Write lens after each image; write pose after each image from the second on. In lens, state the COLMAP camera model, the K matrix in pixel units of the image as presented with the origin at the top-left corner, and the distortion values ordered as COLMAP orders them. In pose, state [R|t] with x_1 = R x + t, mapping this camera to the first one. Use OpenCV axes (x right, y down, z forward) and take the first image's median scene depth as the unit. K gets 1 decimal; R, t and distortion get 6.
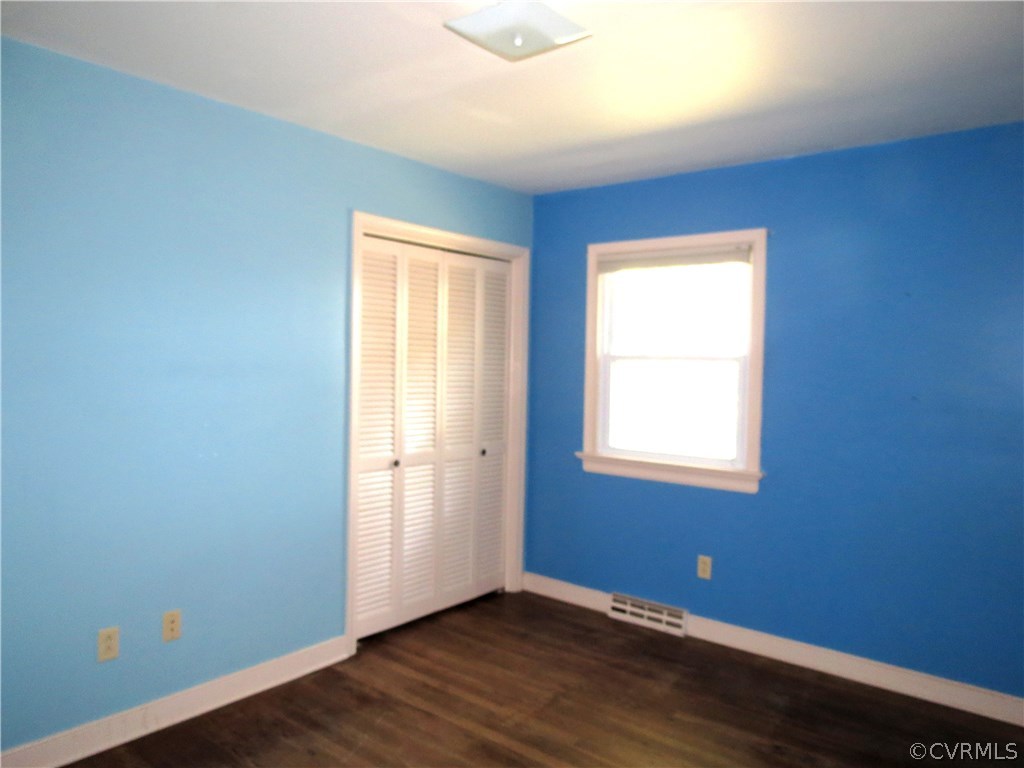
lens RADIAL K [[730.4, 0, 511.7], [0, 730.4, 383.8], [0, 0, 1]] dist [-0.038592, 0.028932]
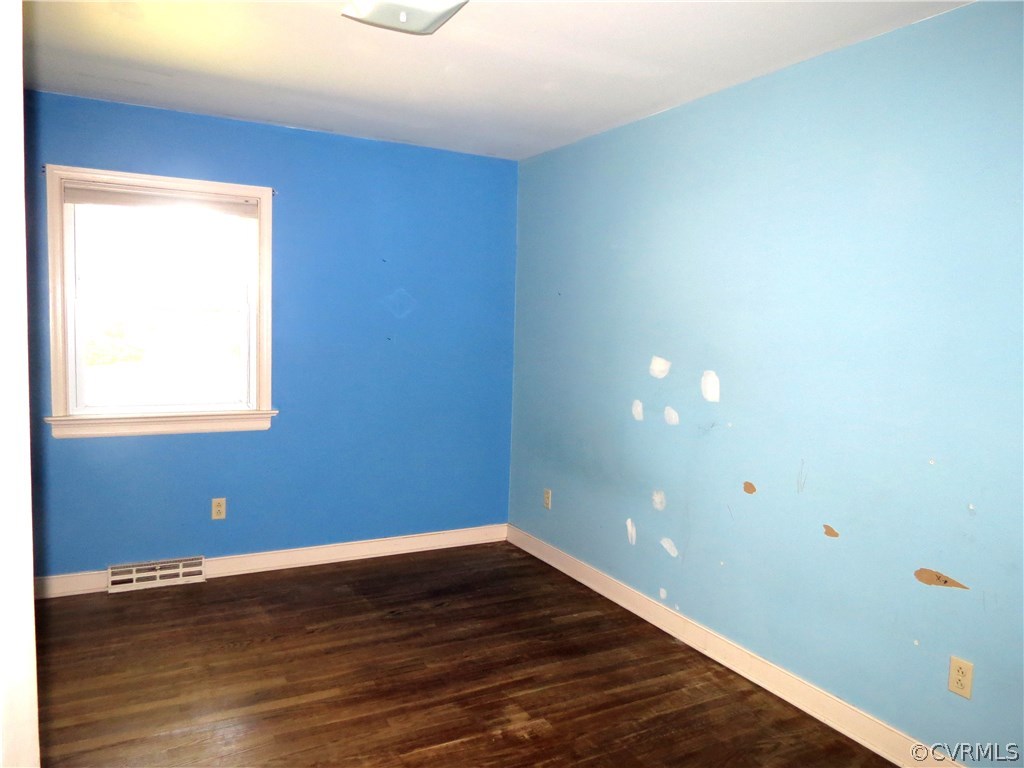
lens RADIAL K [[730.4, 0, 510.8], [0, 730.4, 386.9], [0, 0, 1]] dist [-0.038592, 0.028932]
pose [[0.380151, -0.093424, 0.920194, -0.518736], [0.004961, 0.995077, 0.098977, -0.021527], [-0.924911, -0.033061, 0.378743, 0.230495]]
